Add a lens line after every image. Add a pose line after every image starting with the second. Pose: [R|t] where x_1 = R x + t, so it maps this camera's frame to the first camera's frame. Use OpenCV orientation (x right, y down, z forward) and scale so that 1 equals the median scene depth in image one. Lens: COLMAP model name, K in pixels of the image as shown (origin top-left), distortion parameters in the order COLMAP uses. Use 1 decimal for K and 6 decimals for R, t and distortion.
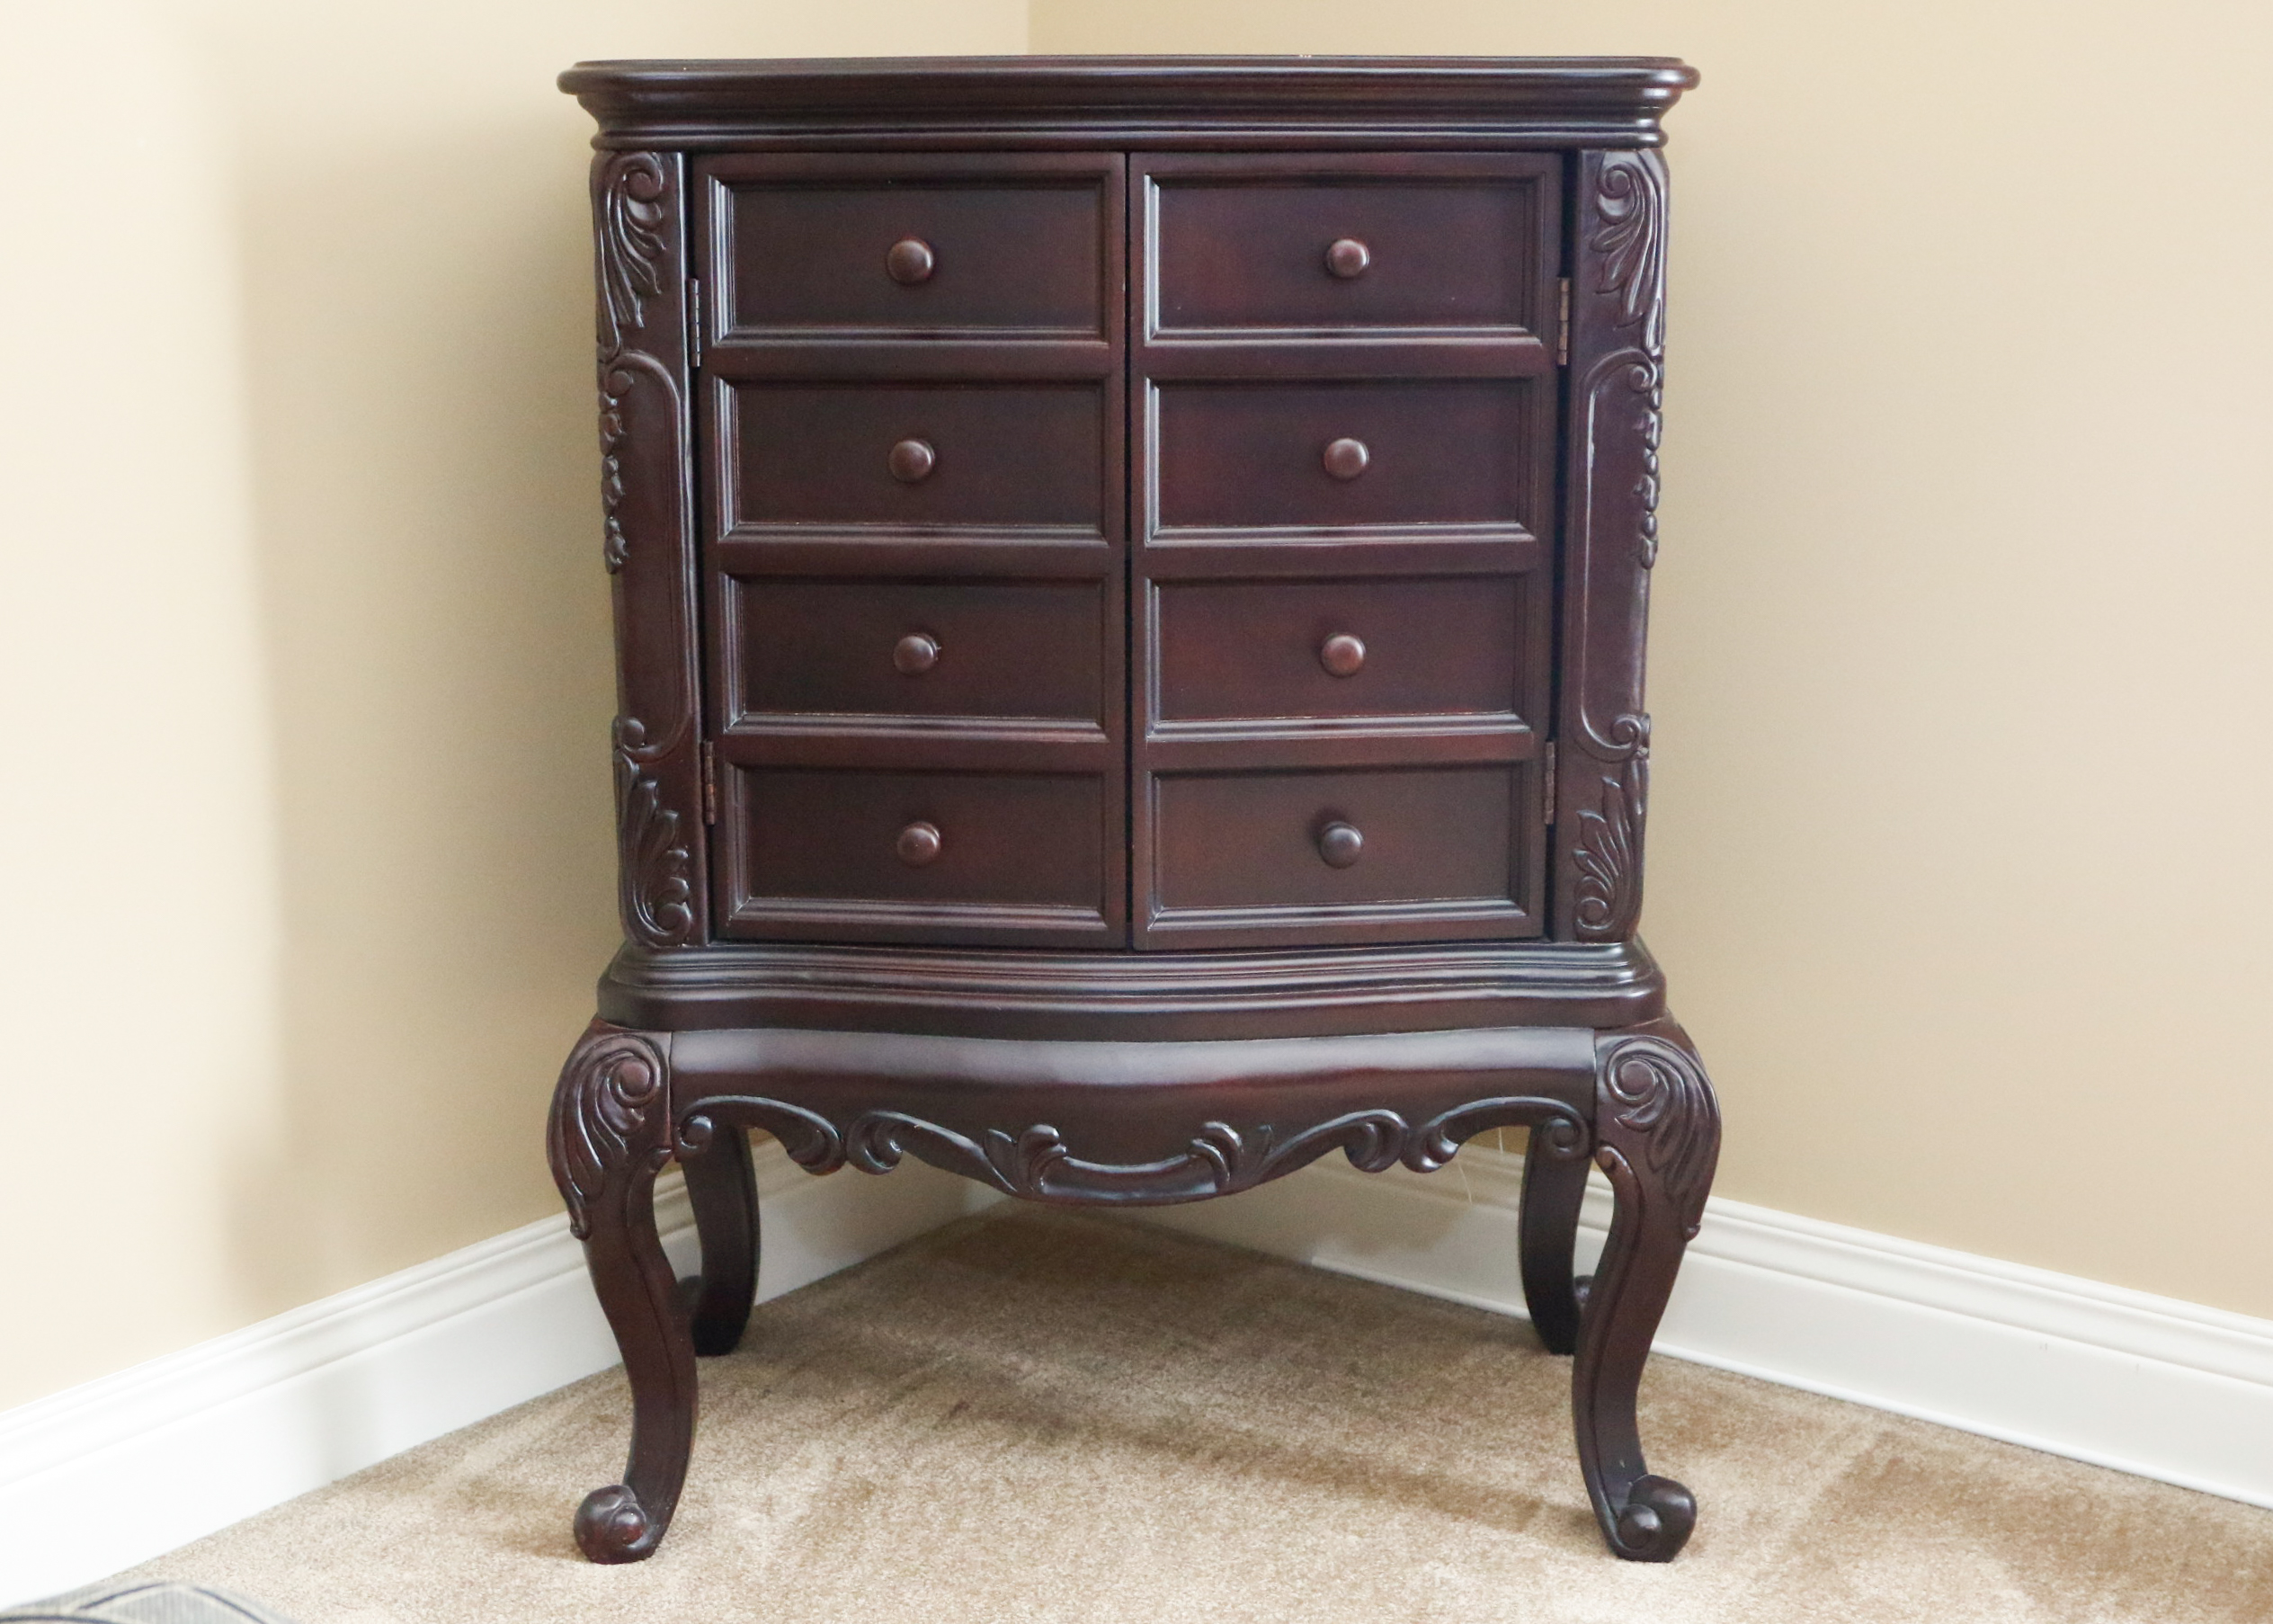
lens RADIAL K [[2837.6, 0, 1136.1], [0, 2837.6, 881.6], [0, 0, 1]] dist [0.009615, -0.599083]
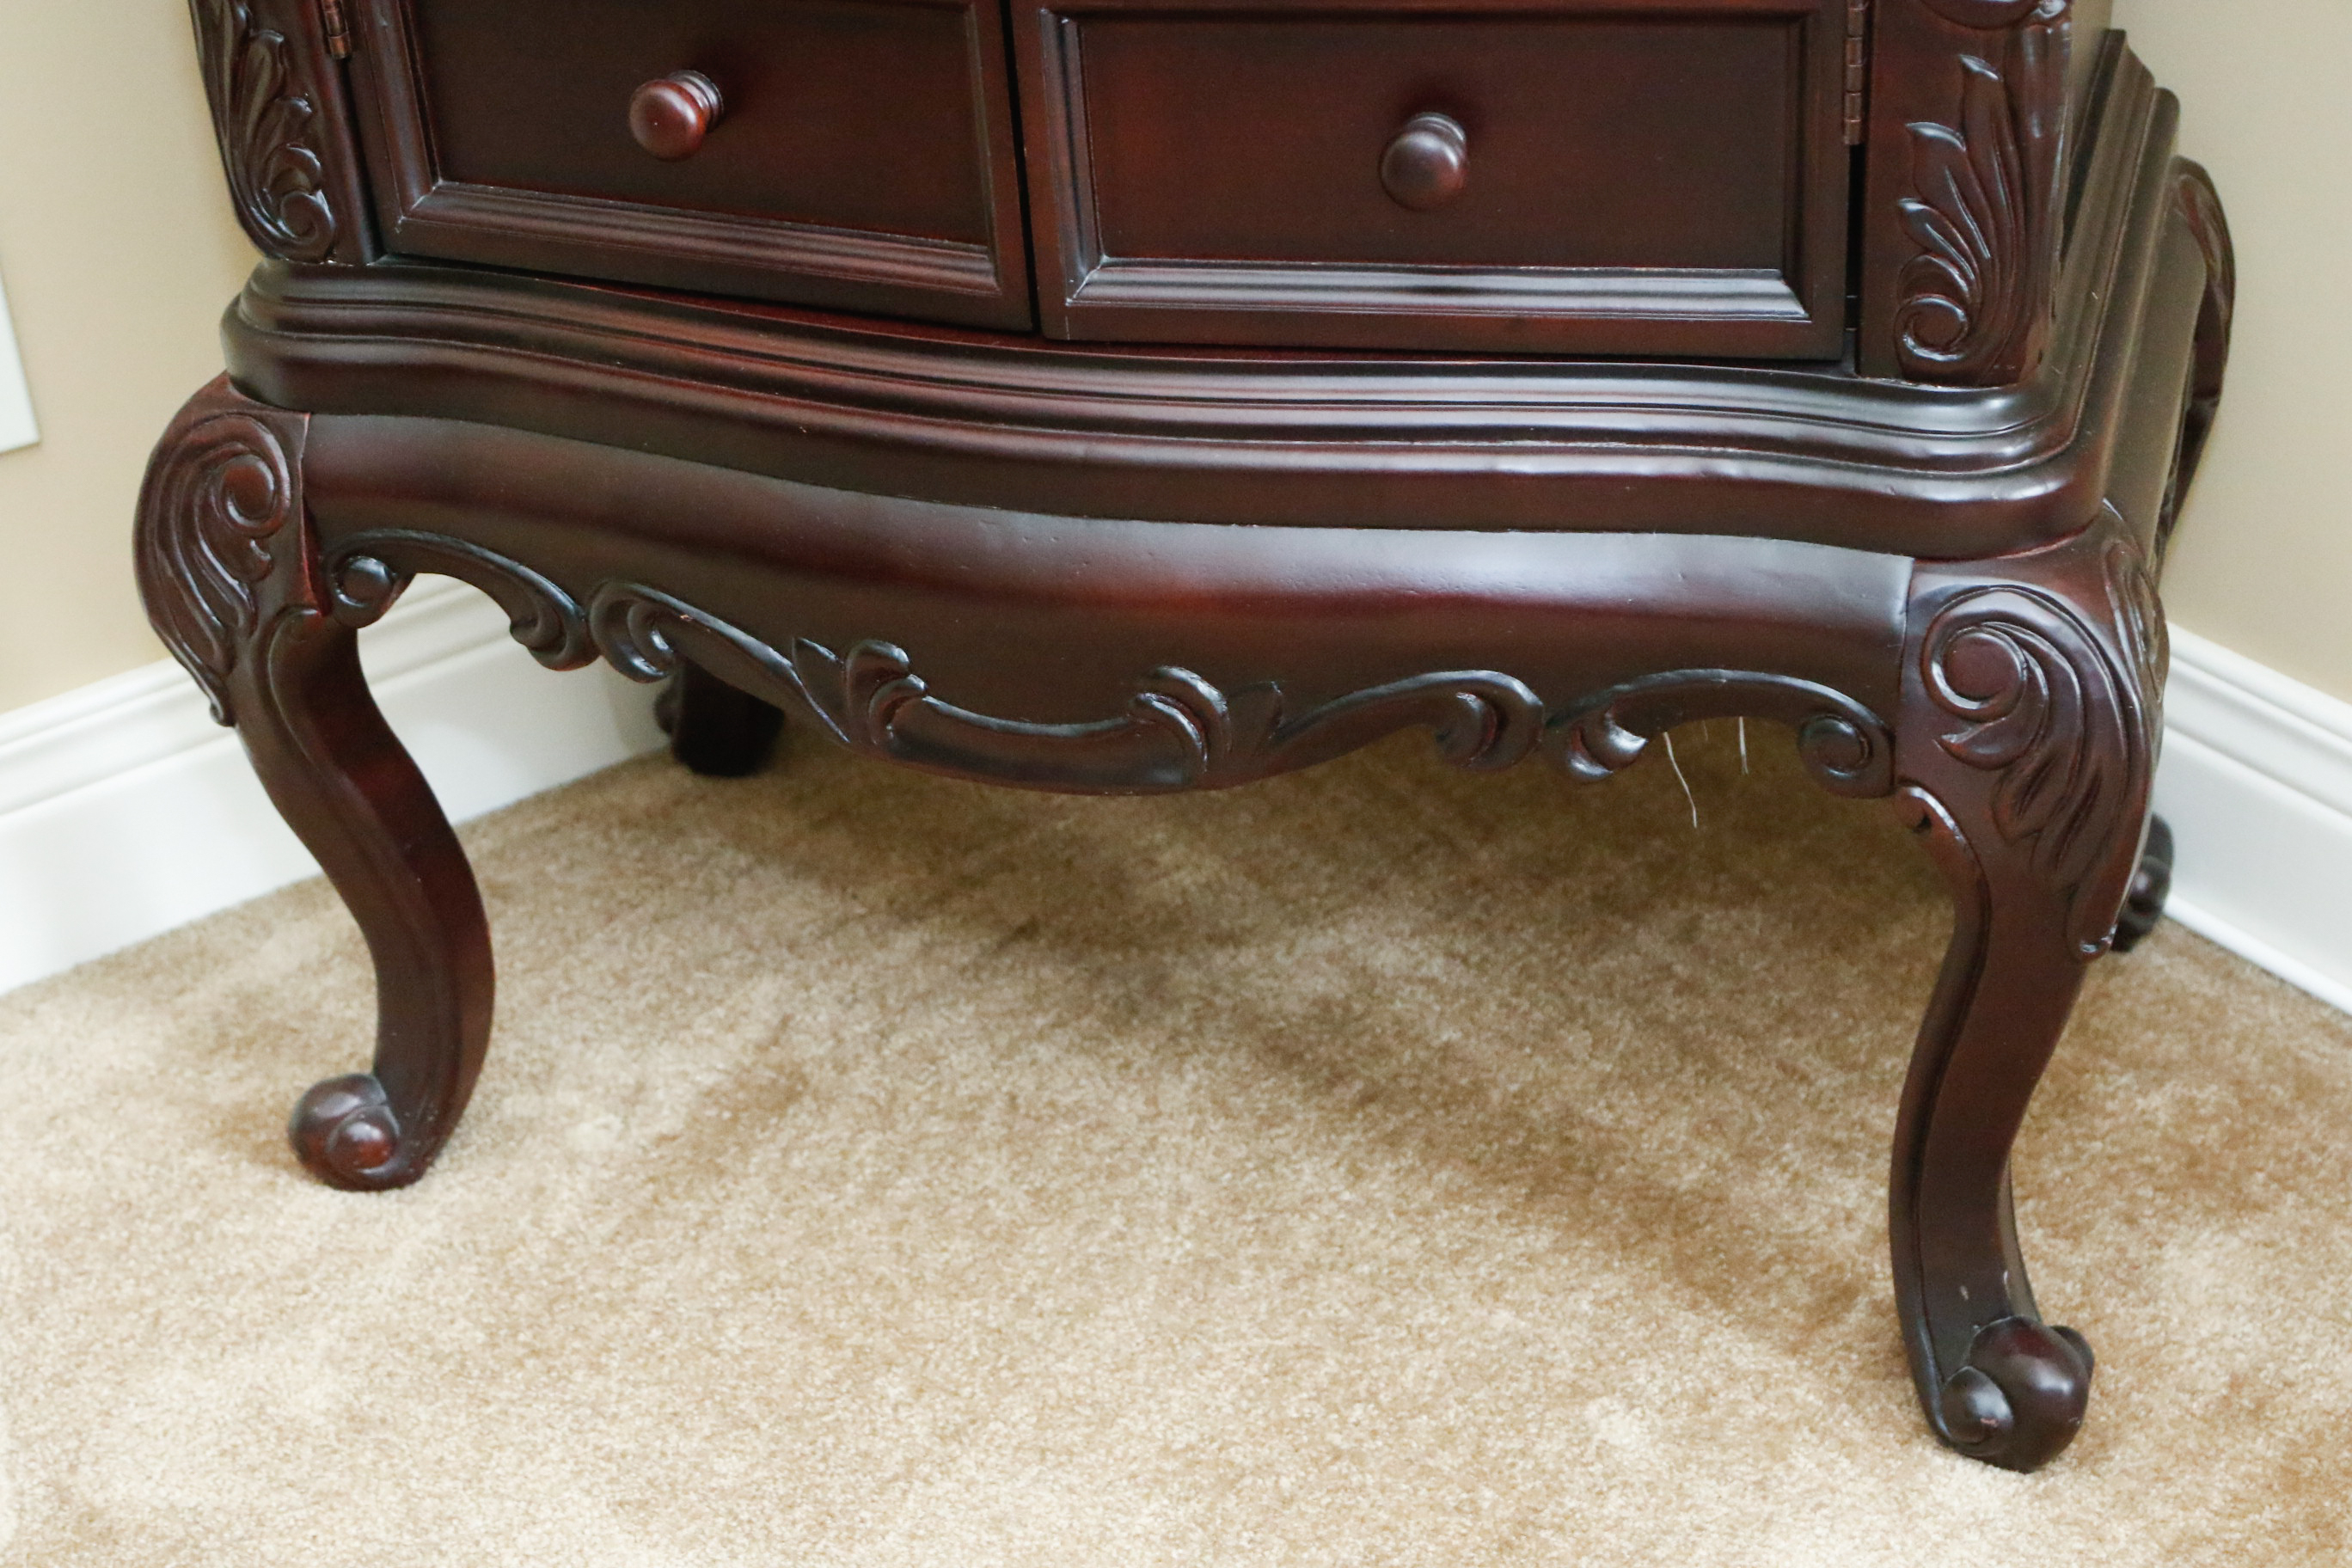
lens RADIAL K [[3476.8, 0, 1150.7], [0, 3476.8, 785.7], [0, 0, 1]] dist [-0.011785, -0.049298]
pose [[0.947070, 0.113371, -0.300344, 0.212971], [-0.010720, 0.946213, 0.323366, -0.103035], [0.320849, -0.303031, 0.897345, 0.374935]]
